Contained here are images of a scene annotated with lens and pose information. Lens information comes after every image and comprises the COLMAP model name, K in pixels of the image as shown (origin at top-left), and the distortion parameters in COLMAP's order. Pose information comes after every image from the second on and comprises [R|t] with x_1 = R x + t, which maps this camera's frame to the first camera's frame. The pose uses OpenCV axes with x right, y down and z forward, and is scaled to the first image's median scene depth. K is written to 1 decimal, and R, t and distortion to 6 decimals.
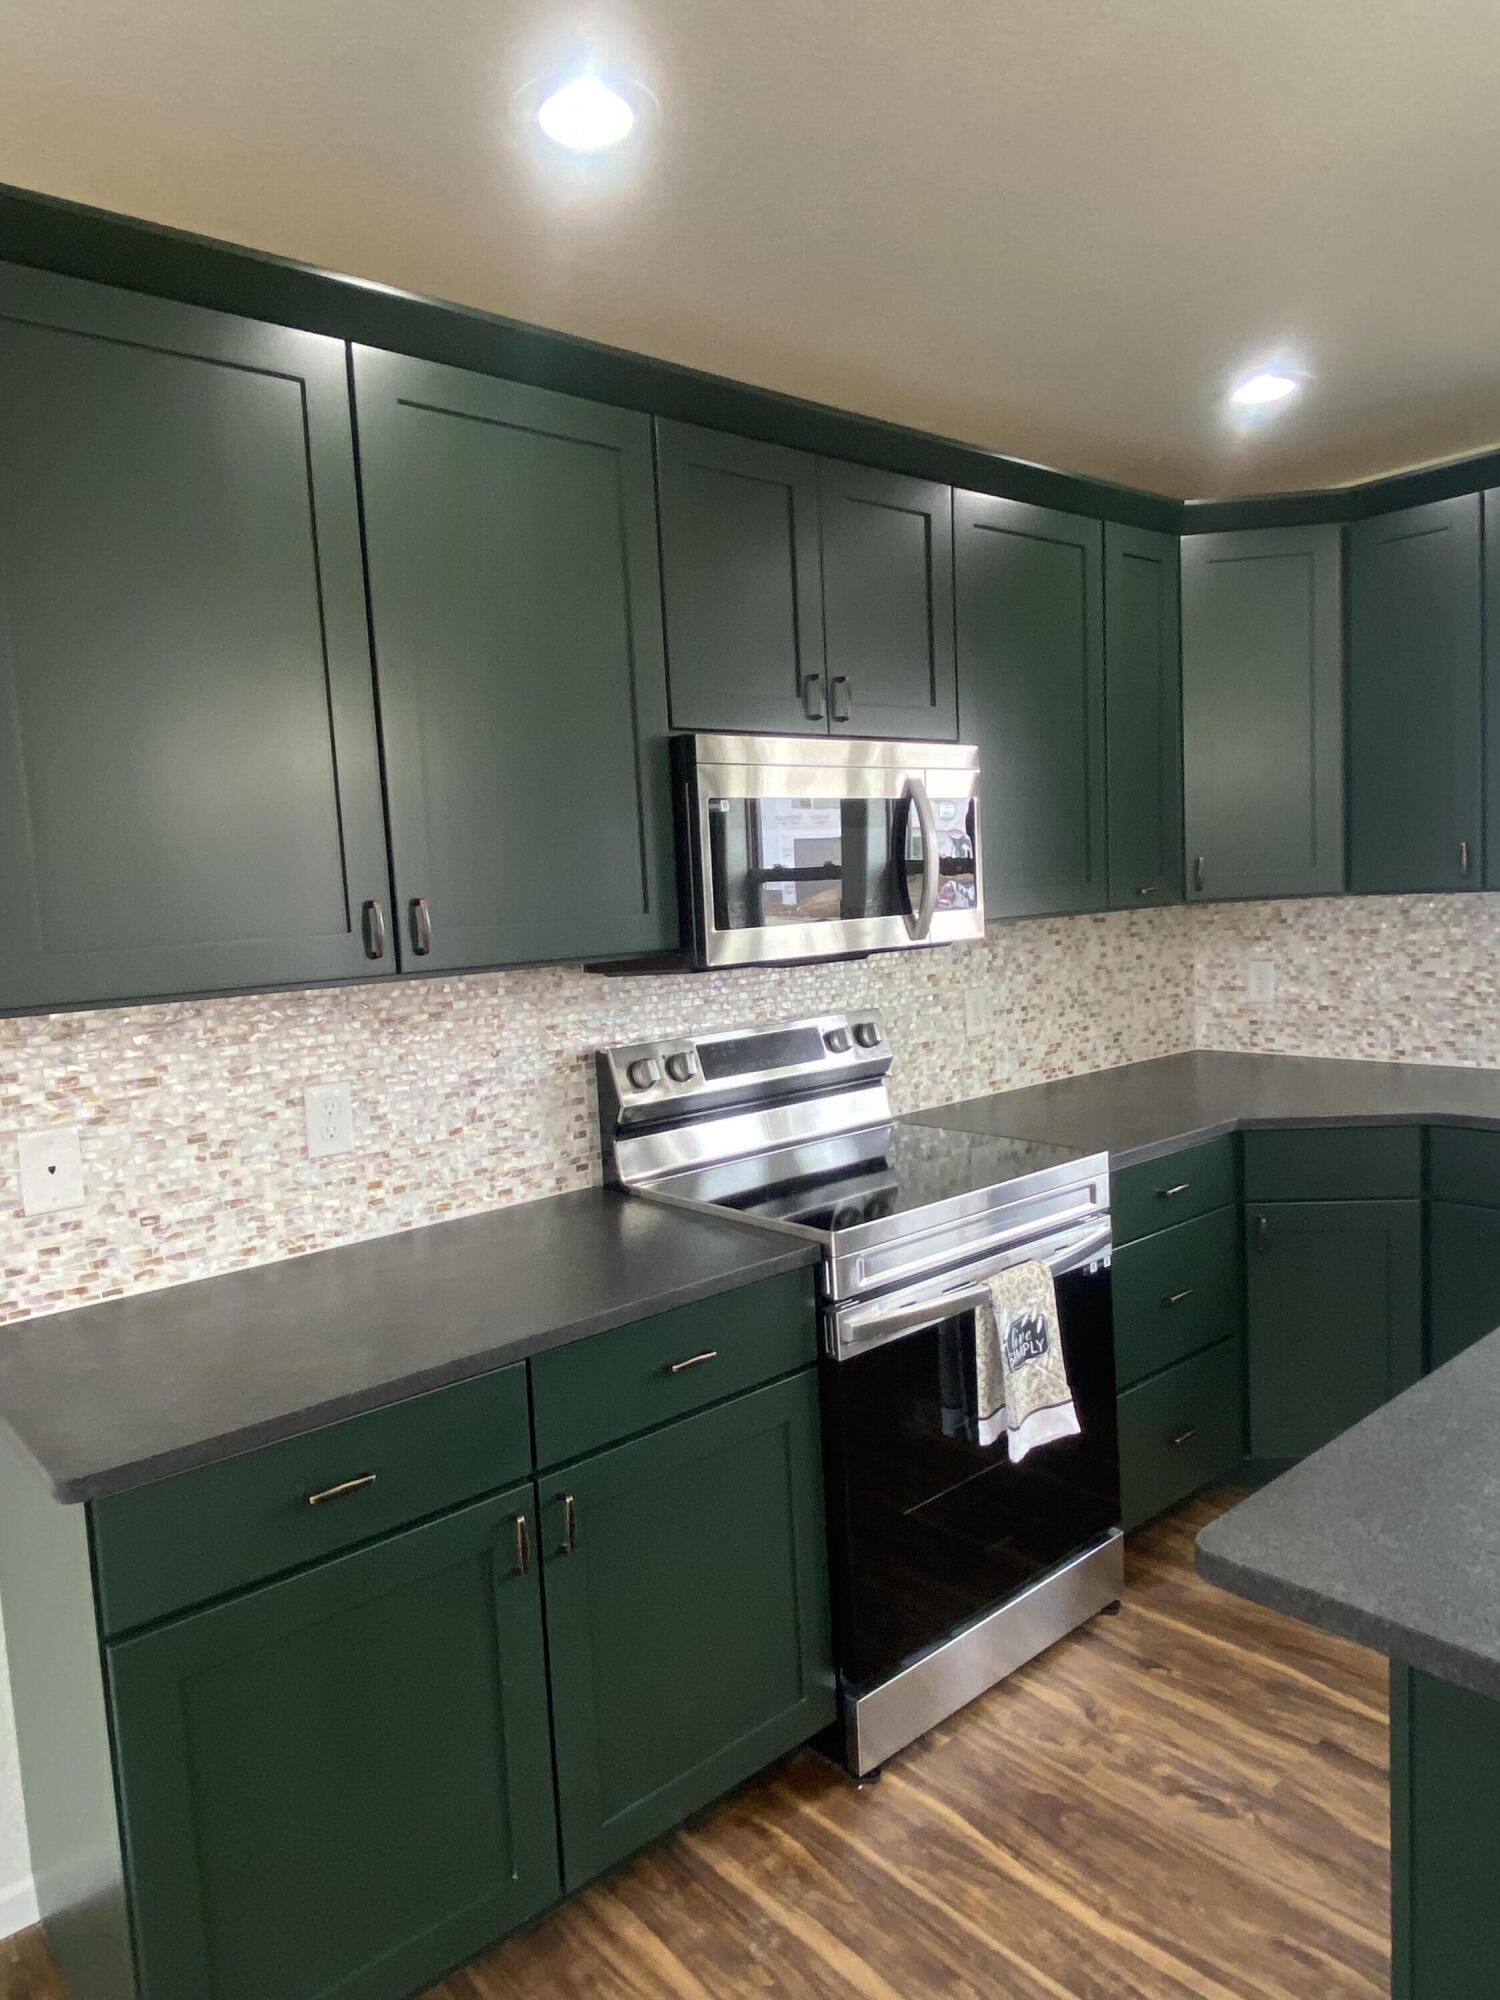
lens RADIAL K [[1290.7, 0, 750.2], [0, 1290.7, 1023.7], [0, 0, 1]] dist [0.061217, -0.016963]
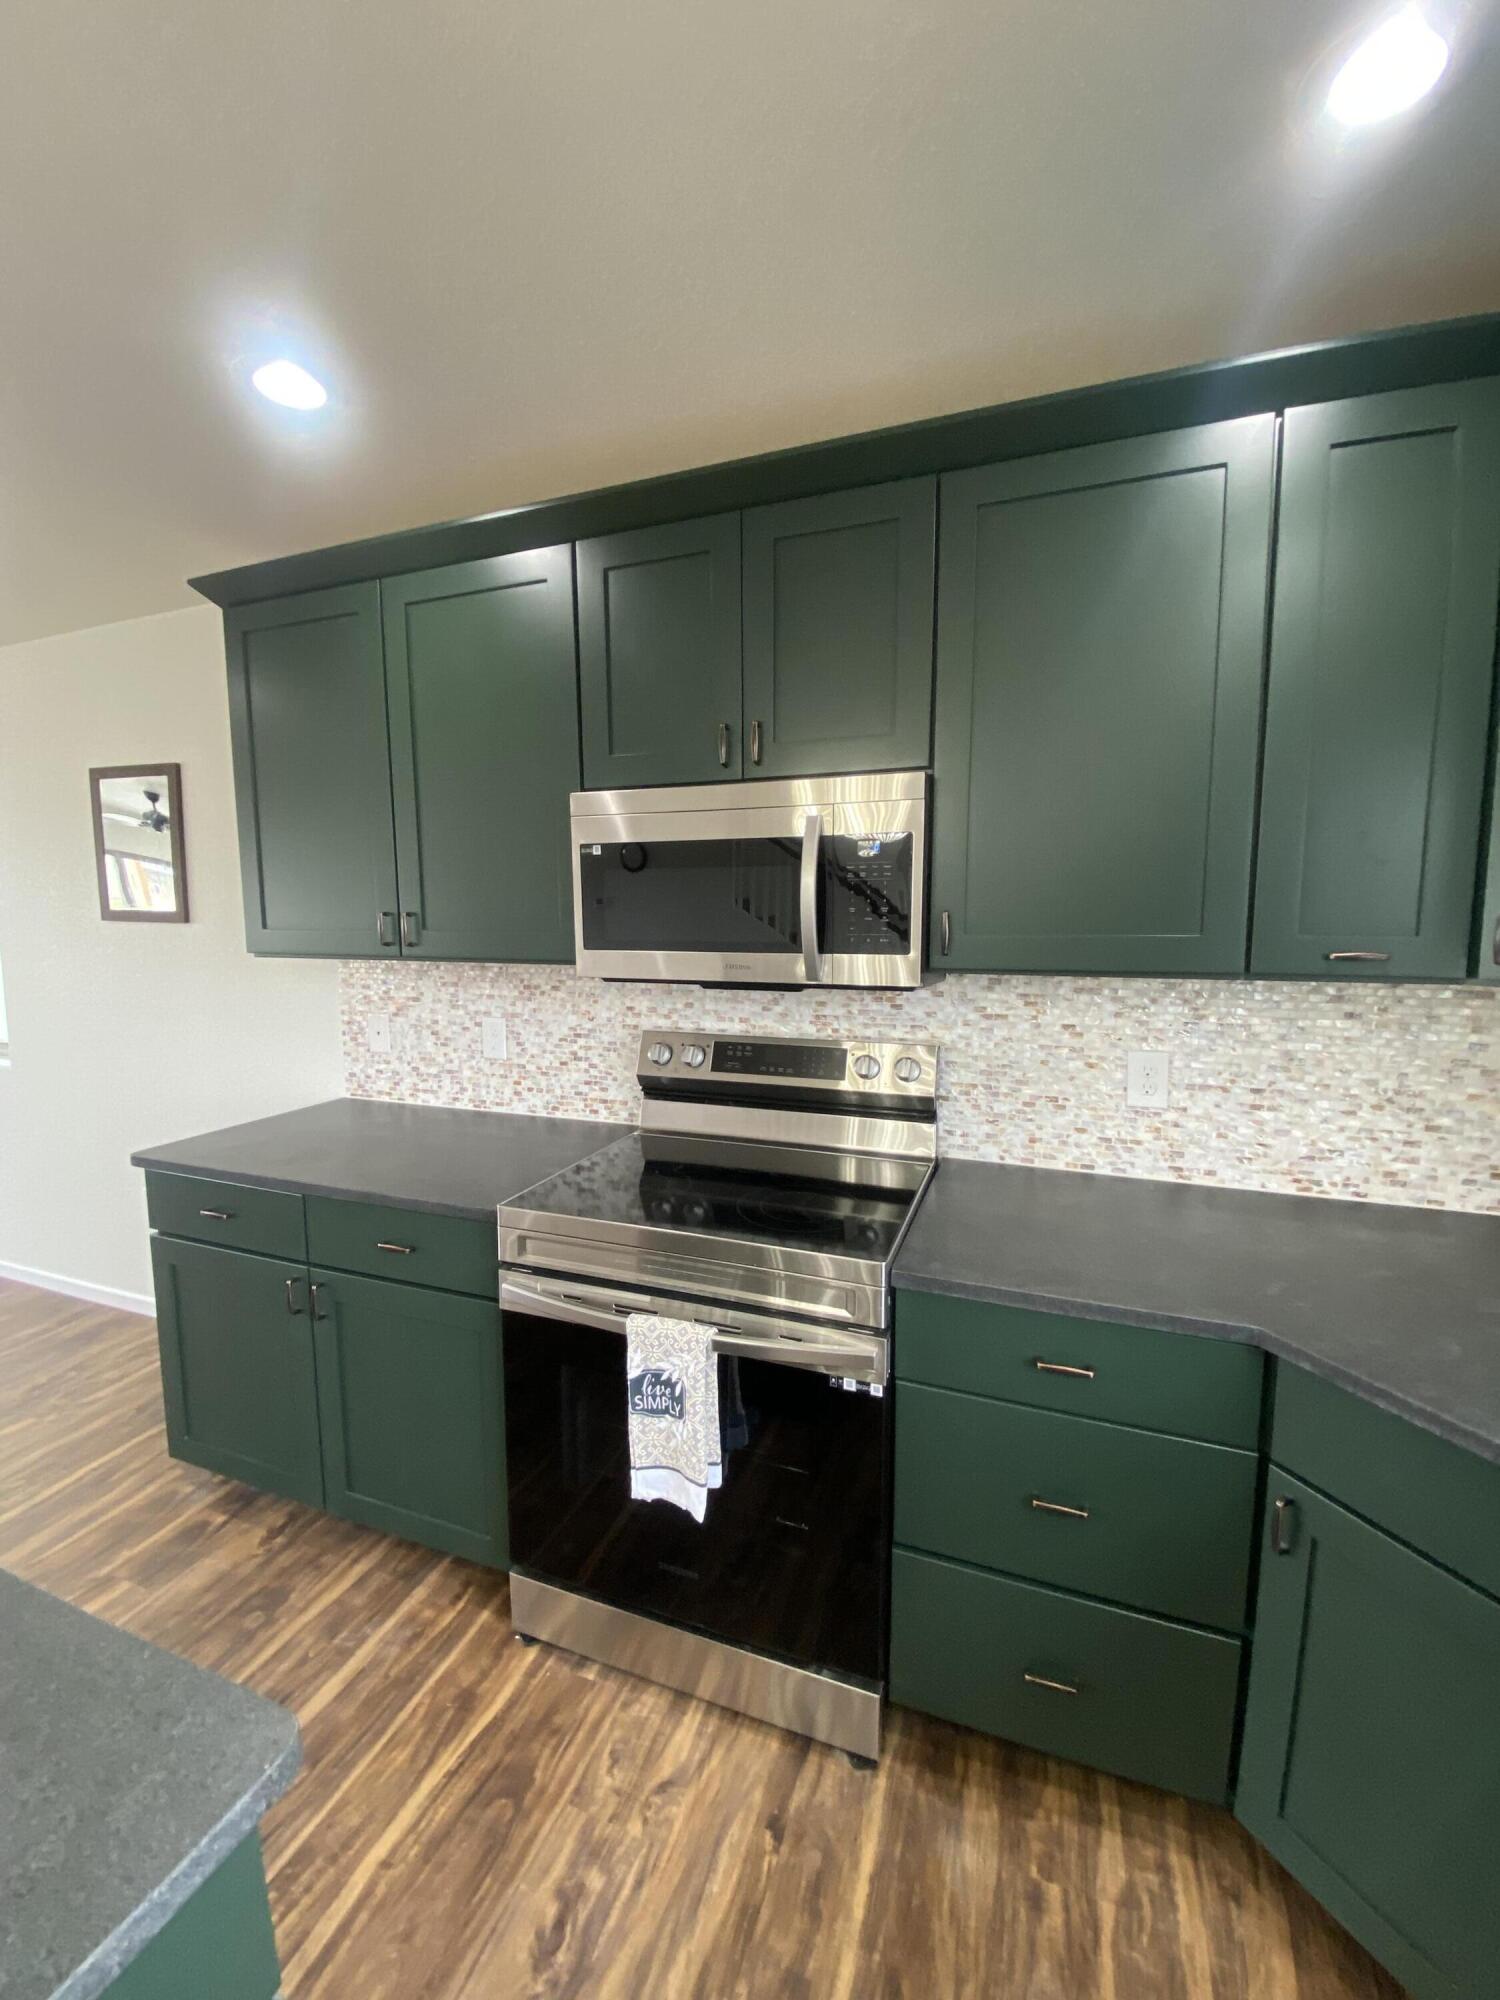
lens RADIAL K [[814.7, 0, 735.5], [0, 814.7, 997.6], [0, 0, 1]] dist [-0.000992, -0.005205]
pose [[0.480127, 0.146864, -0.864817, 0.710248], [-0.118966, 0.987678, 0.101681, -0.119441], [0.869095, 0.054064, 0.491683, 0.710991]]
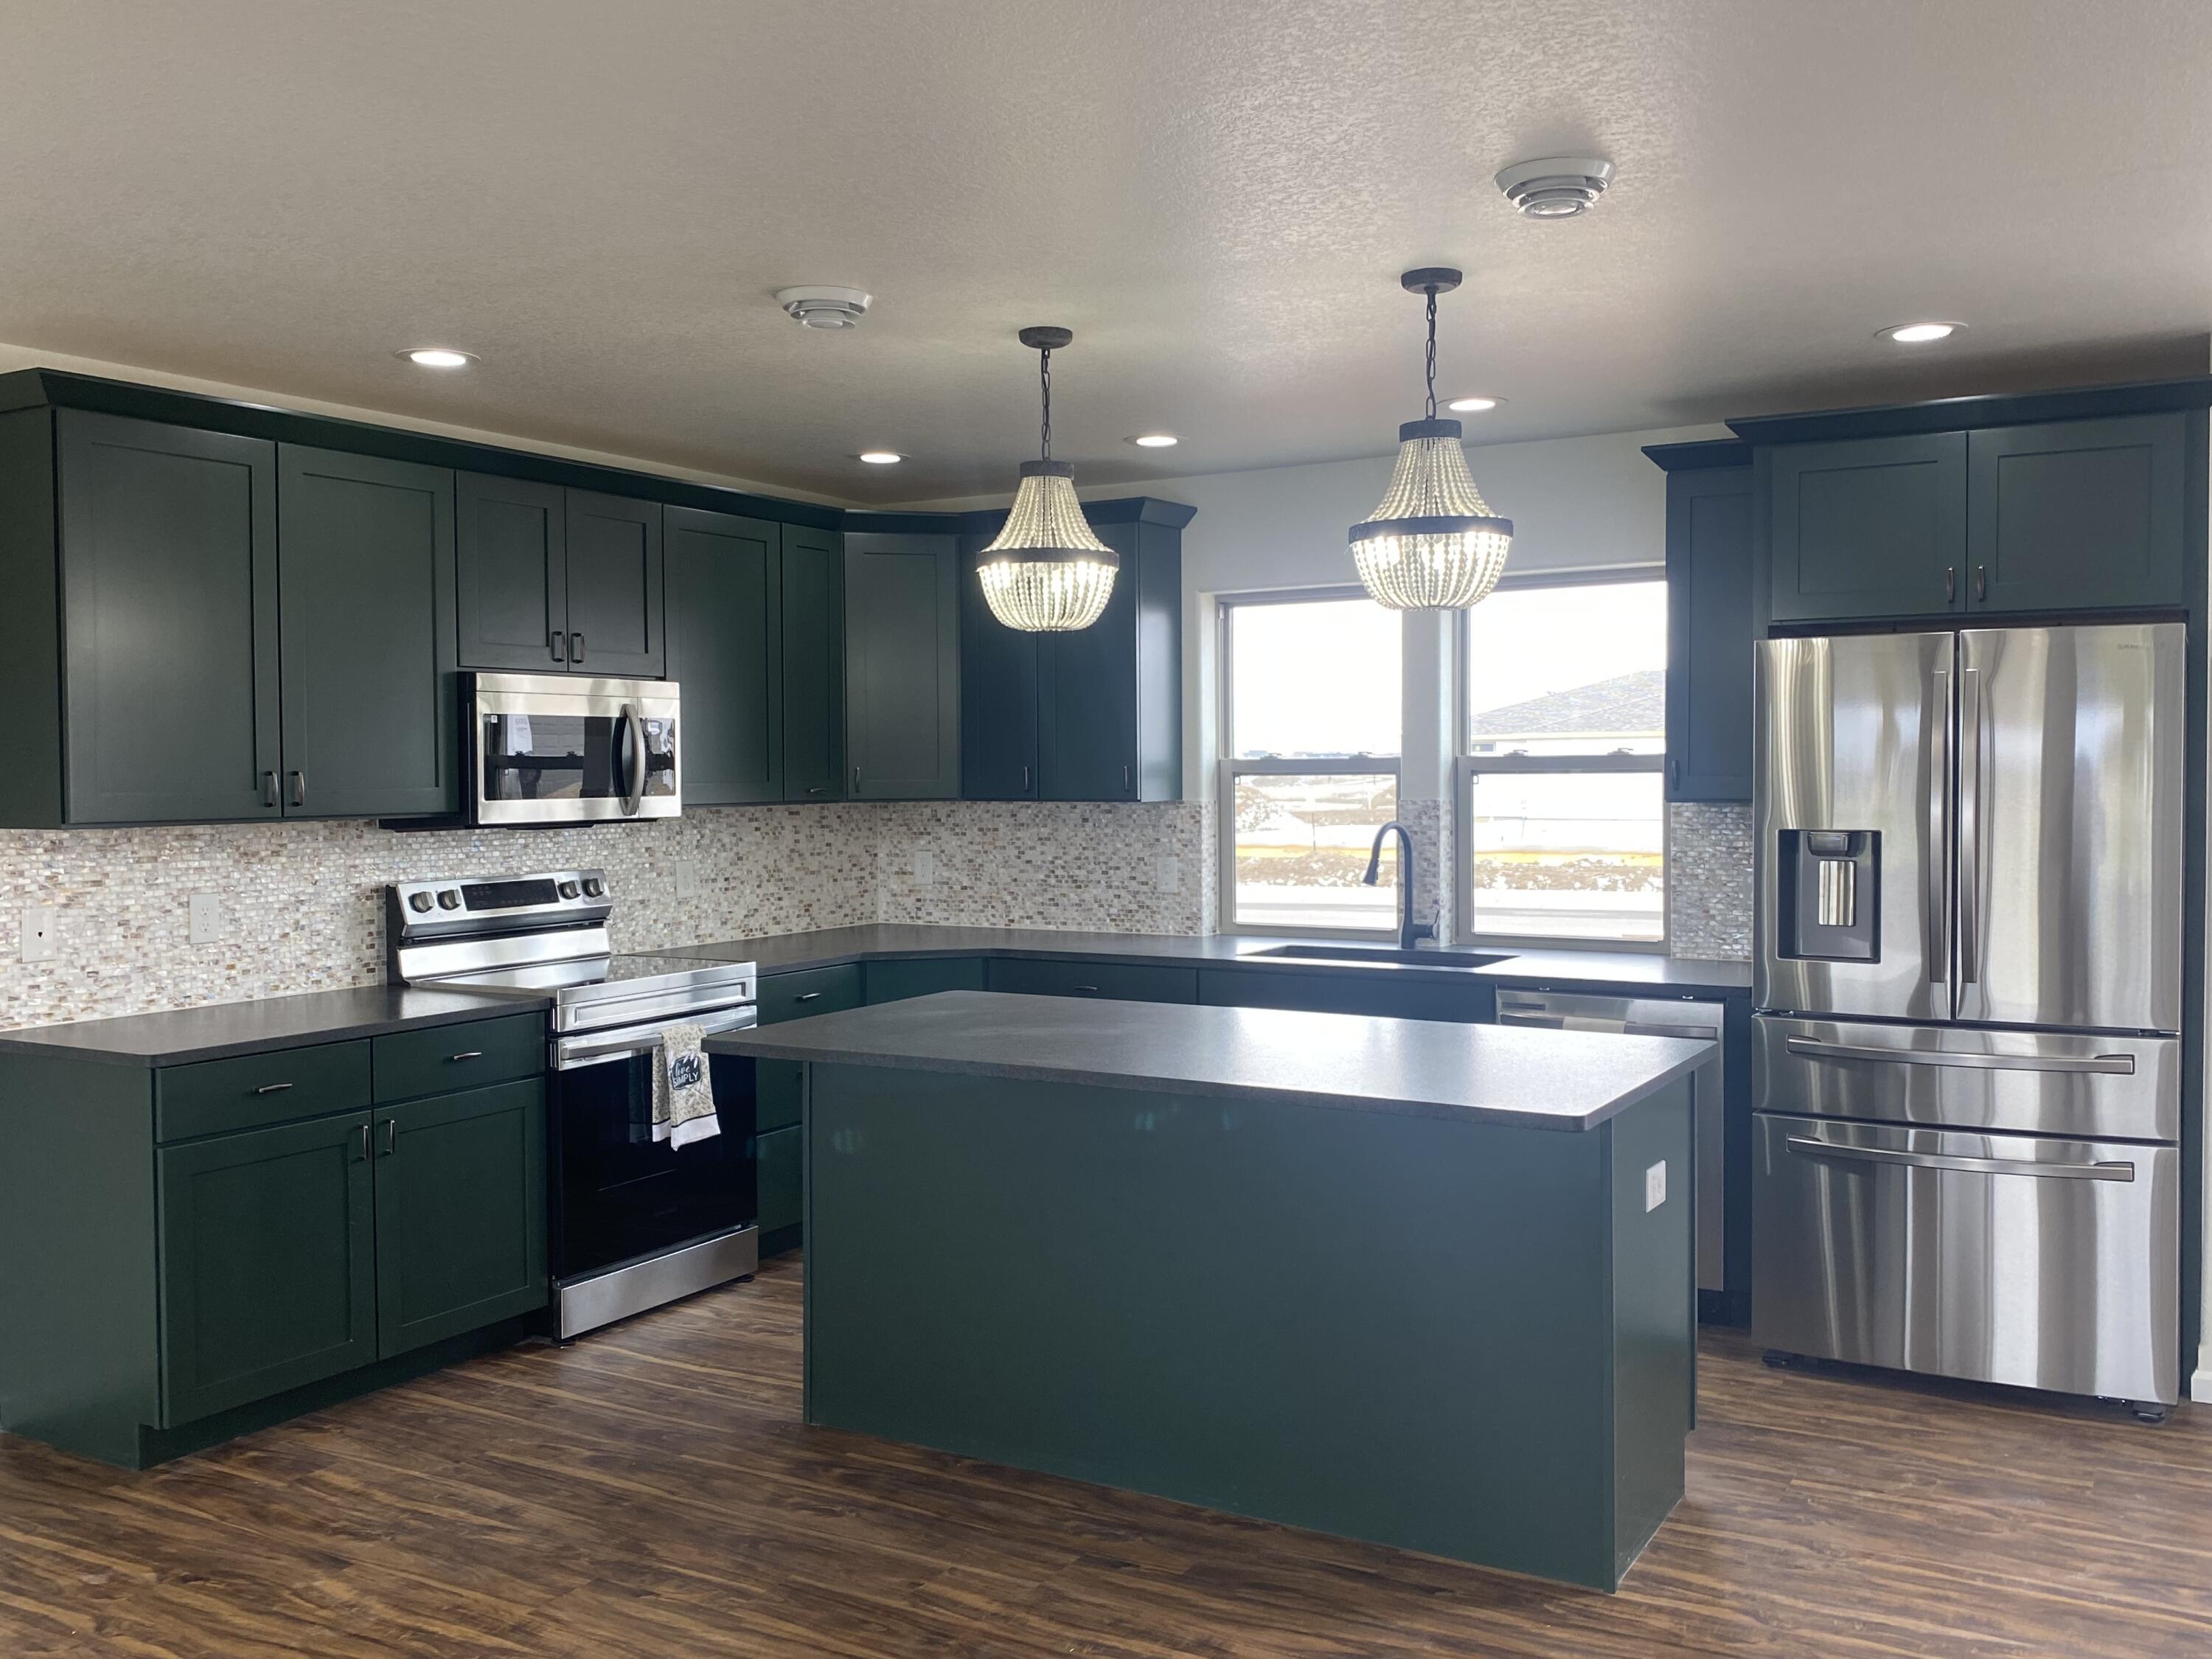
lens RADIAL K [[1938.6, 0, 1117.1], [0, 1938.6, 815.0], [0, 0, 1]] dist [0.027078, -0.065799]
pose [[0.946139, 0.038561, 0.321455, -0.056176], [-0.009295, 0.995708, -0.092086, 0.143168], [-0.323626, 0.084139, 0.942437, -1.345117]]
